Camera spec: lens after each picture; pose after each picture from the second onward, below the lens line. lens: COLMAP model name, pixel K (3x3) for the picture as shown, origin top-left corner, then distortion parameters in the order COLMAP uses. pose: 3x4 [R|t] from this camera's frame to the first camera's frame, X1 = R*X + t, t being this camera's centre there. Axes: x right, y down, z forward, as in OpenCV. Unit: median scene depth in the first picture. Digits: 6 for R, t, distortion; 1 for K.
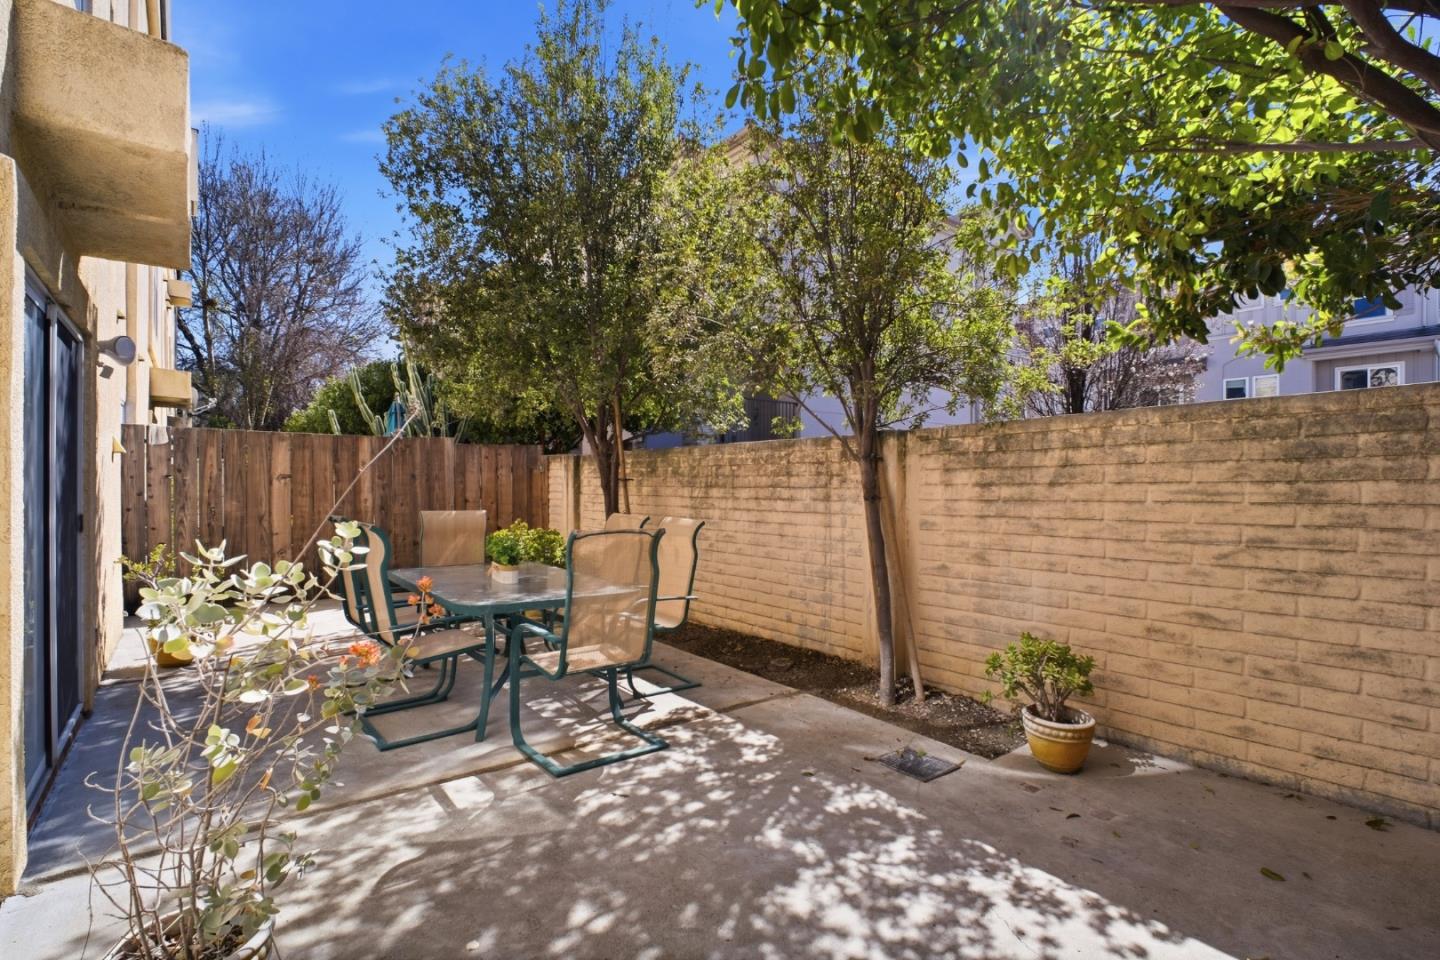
lens RADIAL K [[663.7, 0, 724.1], [0, 663.7, 481.3], [0, 0, 1]] dist [-0.012549, -0.001251]
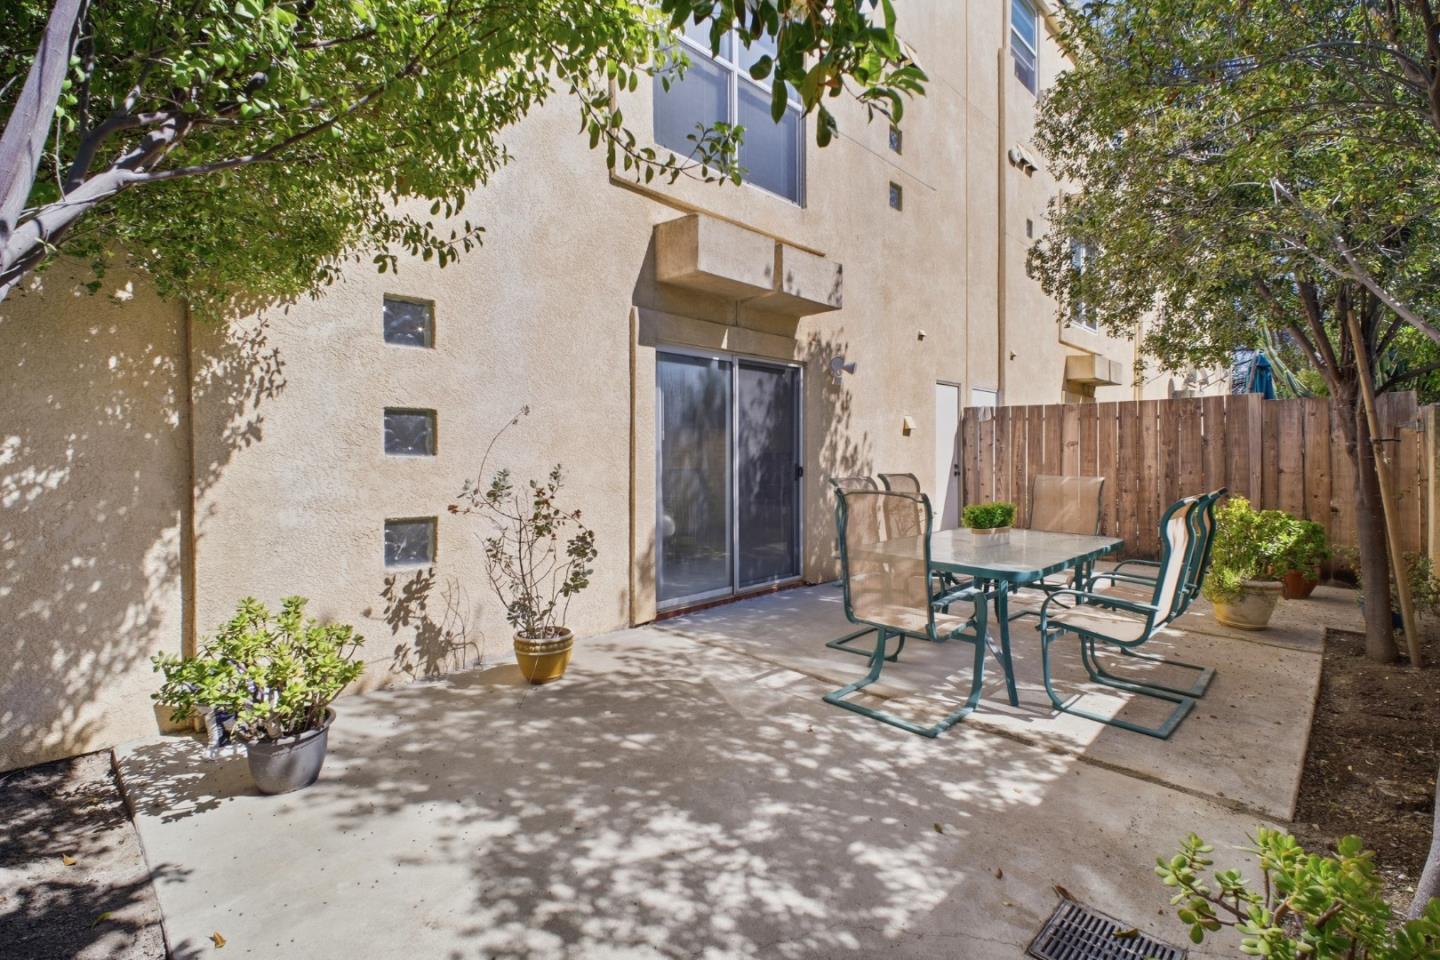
lens RADIAL K [[663.7, 0, 751.1], [0, 663.7, 451.8], [0, 0, 1]] dist [-0.012549, -0.001251]
pose [[0.152916, 0.007171, -0.988213, 0.903514], [-0.001785, 0.999974, 0.006980, -0.003874], [0.988238, 0.000696, 0.152925, 0.704666]]
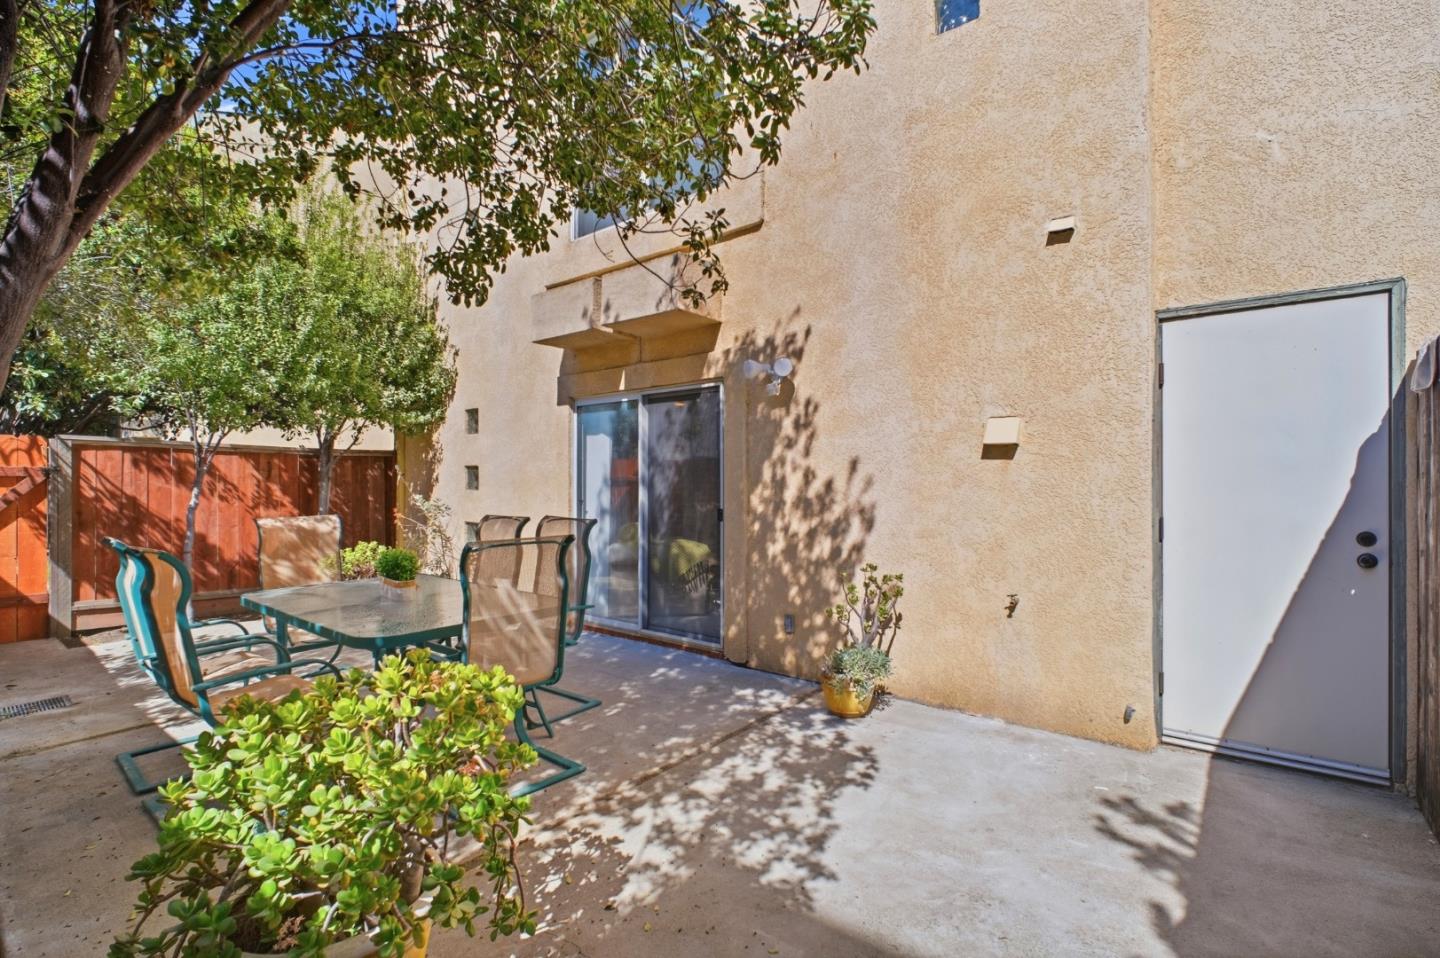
lens RADIAL K [[663.7, 0, 717.9], [0, 663.7, 478.3], [0, 0, 1]] dist [-0.012549, -0.001251]
pose [[-0.975427, 0.001765, -0.220317, -0.834662], [0.003980, 0.999946, -0.009611, -0.002782], [0.220288, -0.010252, -0.975381, 2.898972]]
